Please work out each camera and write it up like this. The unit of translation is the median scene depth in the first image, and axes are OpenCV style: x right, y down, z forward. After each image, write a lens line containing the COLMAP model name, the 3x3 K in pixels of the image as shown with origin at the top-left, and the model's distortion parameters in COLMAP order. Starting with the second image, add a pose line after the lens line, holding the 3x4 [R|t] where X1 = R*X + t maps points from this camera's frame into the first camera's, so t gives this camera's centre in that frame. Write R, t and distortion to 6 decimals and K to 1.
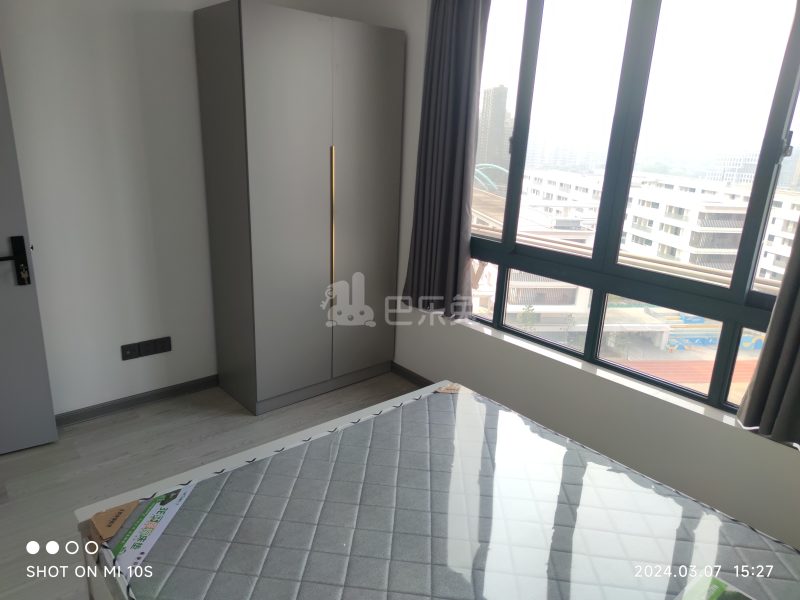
lens RADIAL K [[564.4, 0, 400.0], [0, 564.4, 300.0], [0, 0, 1]] dist [0.035953, -0.000026]
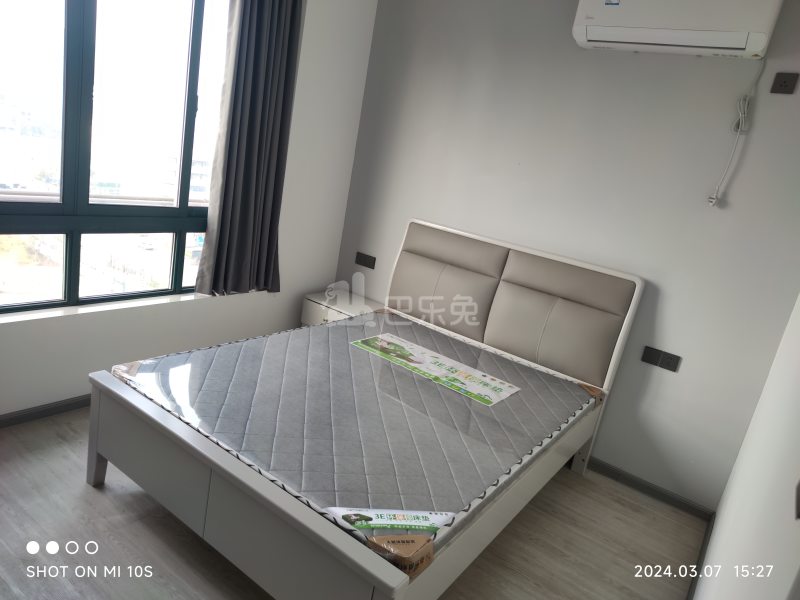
lens RADIAL K [[564.4, 0, 400.0], [0, 564.4, 300.0], [0, 0, 1]] dist [0.035953, -0.000026]
pose [[-0.204815, -0.354848, 0.912214, -0.729467], [0.072210, 0.923953, 0.375628, -0.245913], [-0.976133, 0.142805, -0.163616, 0.618703]]
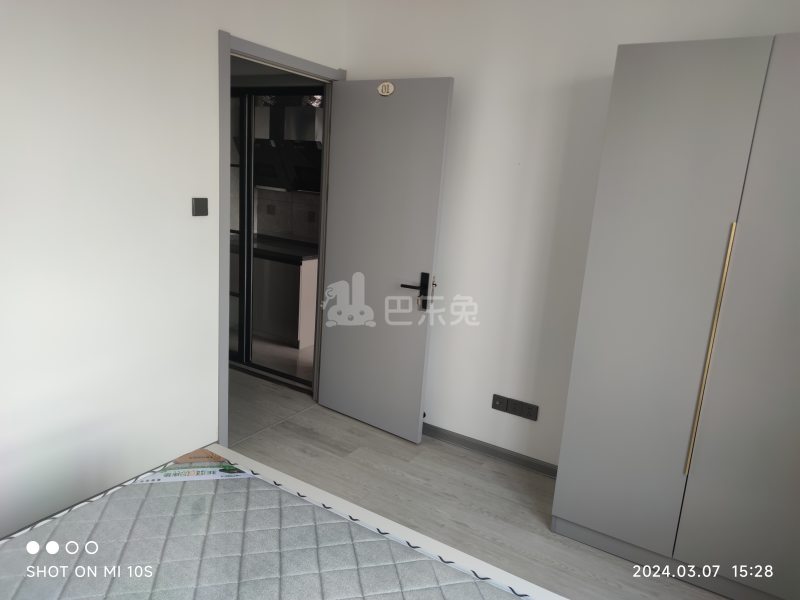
lens RADIAL K [[564.4, 0, 400.0], [0, 564.4, 300.0], [0, 0, 1]] dist [0.035953, -0.000026]
pose [[0.300131, 0.181754, -0.936422, 0.443905], [-0.327795, 0.941549, 0.077688, -0.117561], [0.895808, 0.283638, 0.342167, 0.477591]]
